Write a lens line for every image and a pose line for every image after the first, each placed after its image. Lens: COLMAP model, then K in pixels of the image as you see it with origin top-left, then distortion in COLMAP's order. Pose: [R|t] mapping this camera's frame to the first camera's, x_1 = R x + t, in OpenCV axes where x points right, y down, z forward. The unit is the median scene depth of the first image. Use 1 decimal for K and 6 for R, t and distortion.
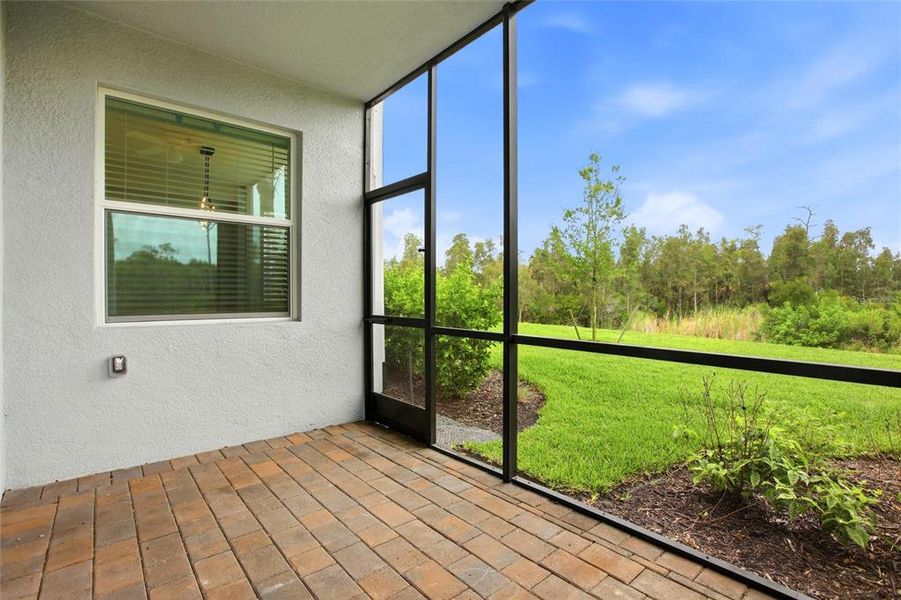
lens RADIAL K [[419.8, 0, 454.0], [0, 419.8, 299.1], [0, 0, 1]] dist [-0.027805, 0.000160]
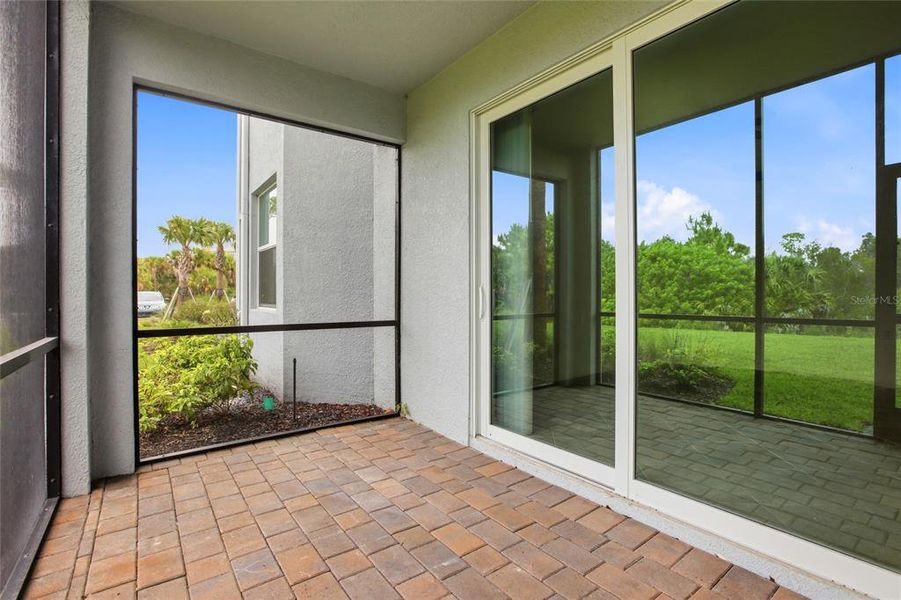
lens RADIAL K [[419.8, 0, 454.0], [0, 419.8, 299.1], [0, 0, 1]] dist [-0.027805, 0.000160]
pose [[-0.997553, 0.003255, 0.069843, -0.366591], [0.004001, 0.999936, 0.010546, -0.002221], [-0.069804, 0.010800, -0.997502, 1.418742]]
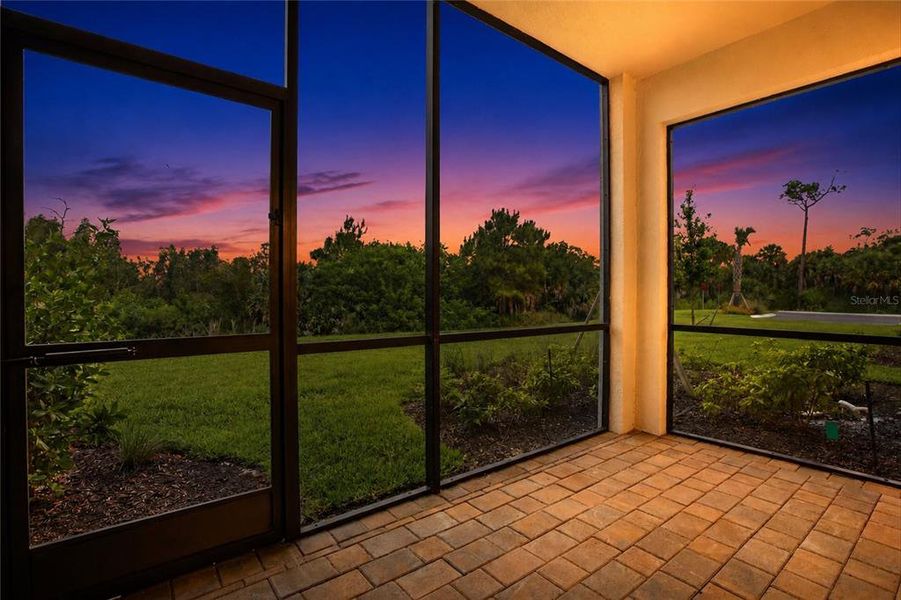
lens RADIAL K [[419.8, 0, 454.0], [0, 419.8, 299.1], [0, 0, 1]] dist [-0.027805, 0.000160]
pose [[0.056719, -0.008591, 0.998353, -0.892834], [0.003871, 0.999957, 0.008385, -0.009509], [-0.998383, 0.003389, 0.056750, 0.995300]]
